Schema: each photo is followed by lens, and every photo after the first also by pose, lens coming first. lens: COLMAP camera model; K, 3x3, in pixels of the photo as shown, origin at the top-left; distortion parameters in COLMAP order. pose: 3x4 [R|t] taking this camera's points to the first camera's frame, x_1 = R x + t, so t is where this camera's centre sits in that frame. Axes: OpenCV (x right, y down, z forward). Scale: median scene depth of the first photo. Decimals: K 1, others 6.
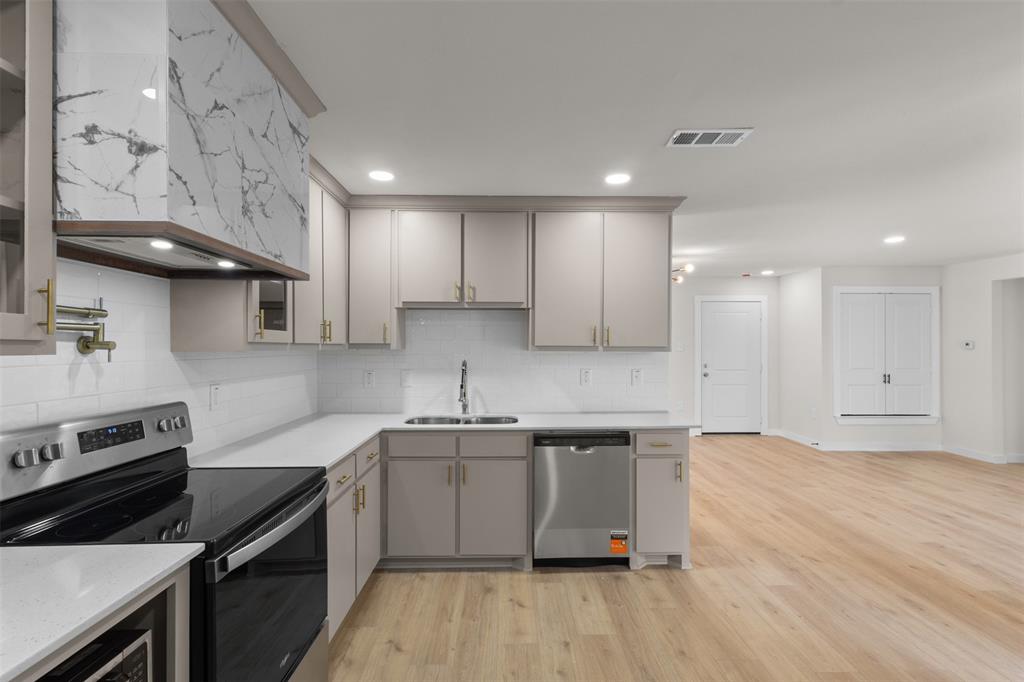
lens RADIAL K [[475.6, 0, 512.4], [0, 475.6, 348.3], [0, 0, 1]] dist [0.004221, 0.000878]
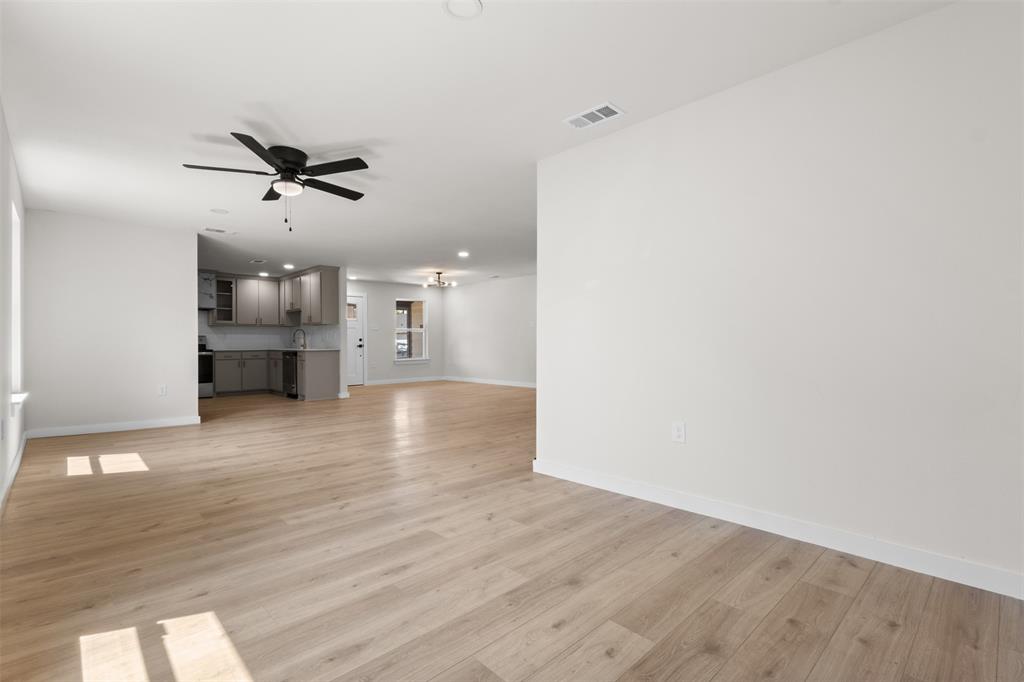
lens RADIAL K [[475.3, 0, 511.1], [0, 475.3, 342.8], [0, 0, 1]] dist [0.001855, 0.000364]
pose [[0.677754, -0.001788, -0.735286, 2.579442], [0.002124, 0.999998, -0.000474, 0.099338], [0.735285, -0.001240, 0.677757, -0.001246]]
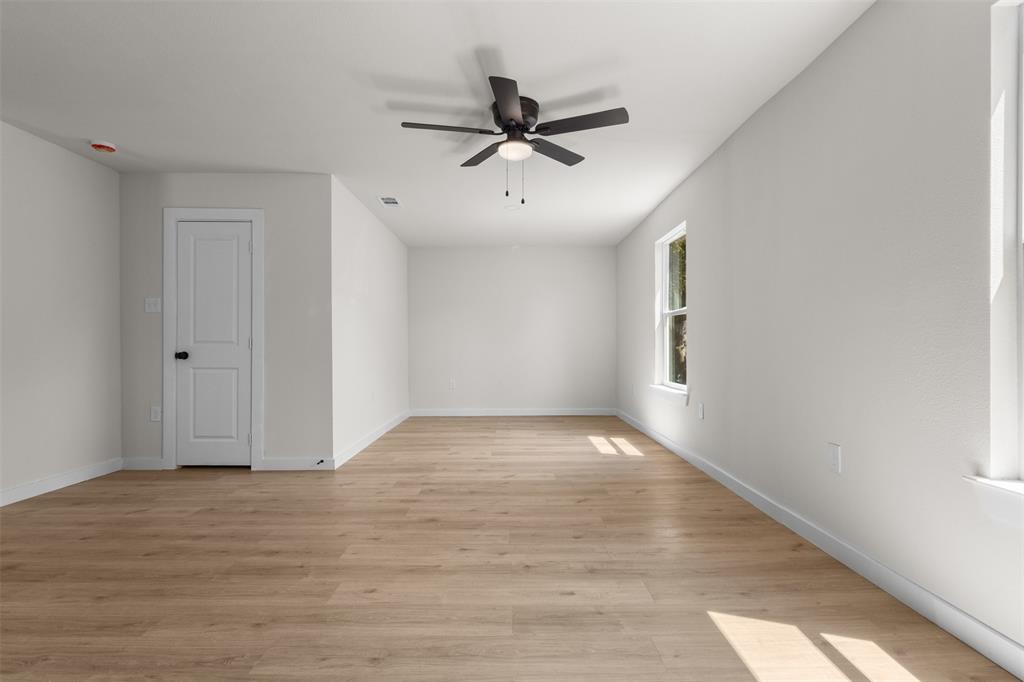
lens RADIAL K [[475.6, 0, 512.4], [0, 475.6, 348.3], [0, 0, 1]] dist [0.004221, 0.000878]
pose [[0.012711, -0.004943, 0.999907, 0.835233], [0.004087, 0.999980, 0.004892, 0.100043], [-0.999911, 0.004024, 0.012731, 0.307910]]
